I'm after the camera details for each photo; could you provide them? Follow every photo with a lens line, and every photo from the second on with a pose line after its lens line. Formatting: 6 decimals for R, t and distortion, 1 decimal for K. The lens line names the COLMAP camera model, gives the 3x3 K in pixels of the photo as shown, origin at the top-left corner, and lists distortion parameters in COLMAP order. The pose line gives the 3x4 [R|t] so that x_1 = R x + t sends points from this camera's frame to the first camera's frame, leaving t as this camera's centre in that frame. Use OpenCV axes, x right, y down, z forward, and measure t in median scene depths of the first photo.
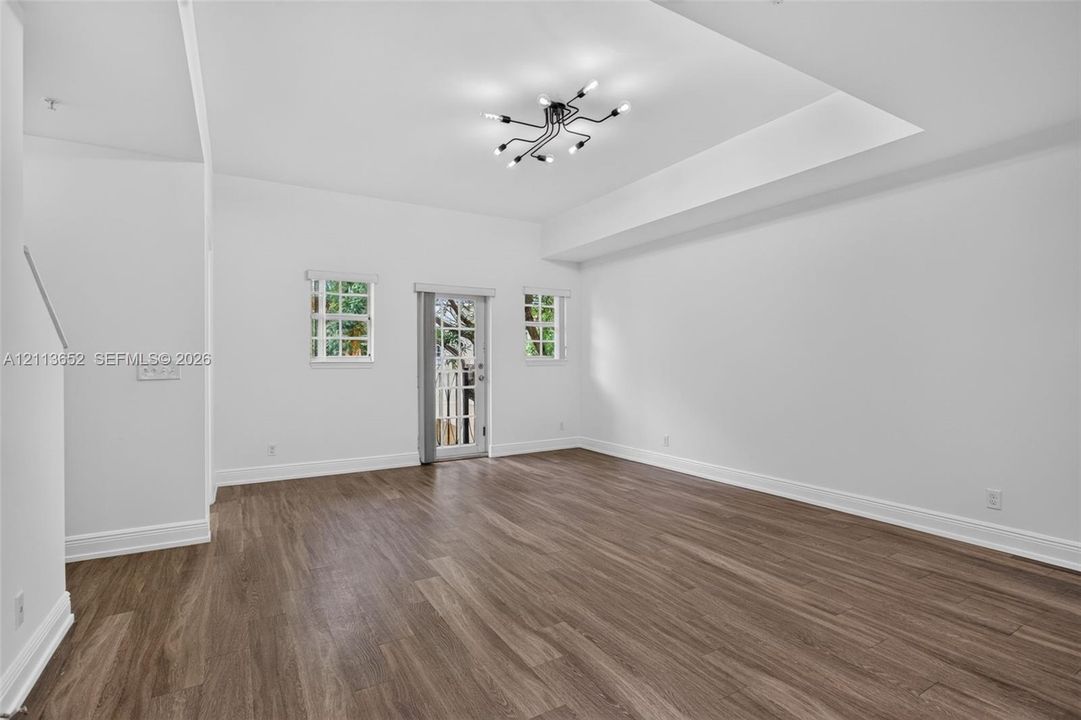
lens RADIAL K [[513.3, 0, 536.3], [0, 513.3, 362.0], [0, 0, 1]] dist [-0.006643, -0.000874]
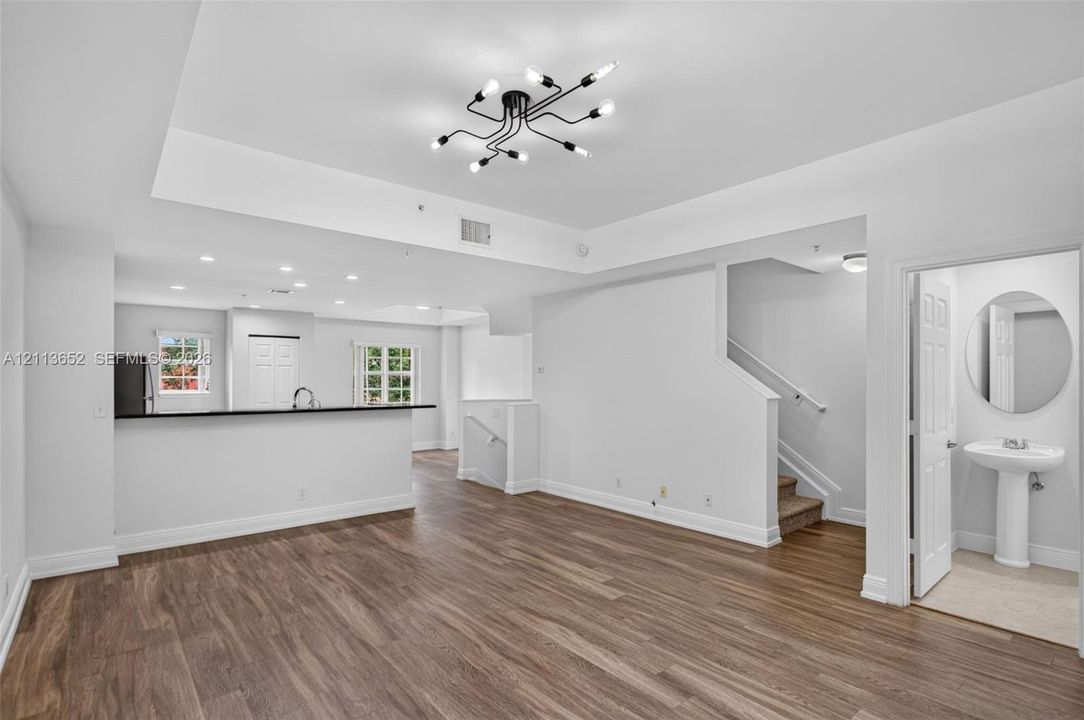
lens RADIAL K [[514.7, 0, 540.4], [0, 514.7, 381.2], [0, 0, 1]] dist [-0.006643, -0.000874]
pose [[-0.987236, 0.004480, -0.159202, 0.106374], [0.003168, 0.999959, 0.008497, -0.061660], [0.159233, 0.007885, -0.987210, 1.511266]]
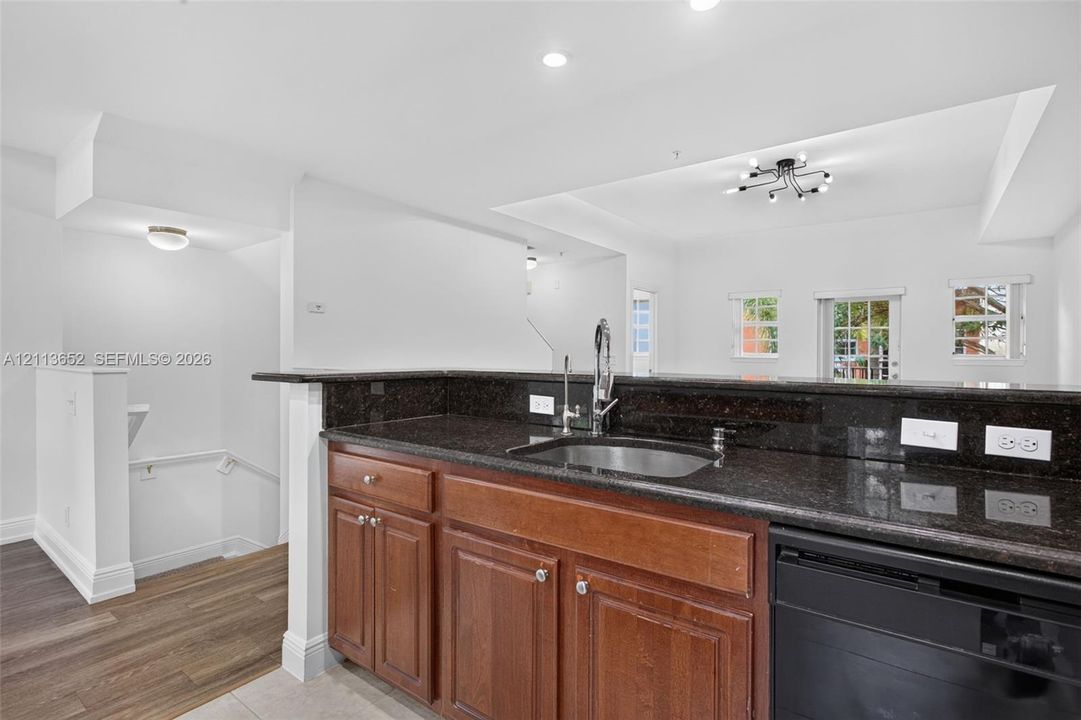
lens RADIAL K [[513.3, 0, 532.6], [0, 513.3, 353.1], [0, 0, 1]] dist [-0.006643, -0.000874]
pose [[0.371129, 0.004906, -0.928568, 0.851883], [-0.016950, 0.999855, -0.001492, -0.000005], [0.928426, 0.016293, 0.371159, -0.057973]]
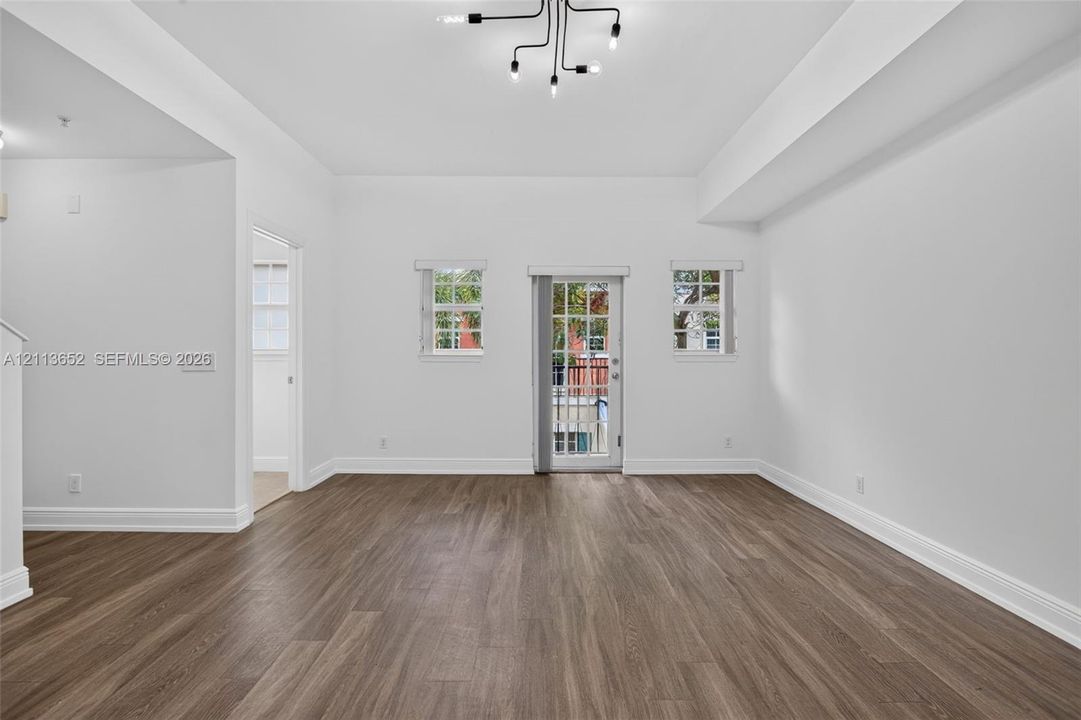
lens RADIAL K [[513.3, 0, 539.8], [0, 513.3, 353.8], [0, 0, 1]] dist [-0.006643, -0.000874]
pose [[0.860974, 0.005373, -0.508620, 0.310452], [-0.007423, 0.999970, -0.002001, -0.002495], [0.508595, 0.005498, 0.860989, 0.348198]]
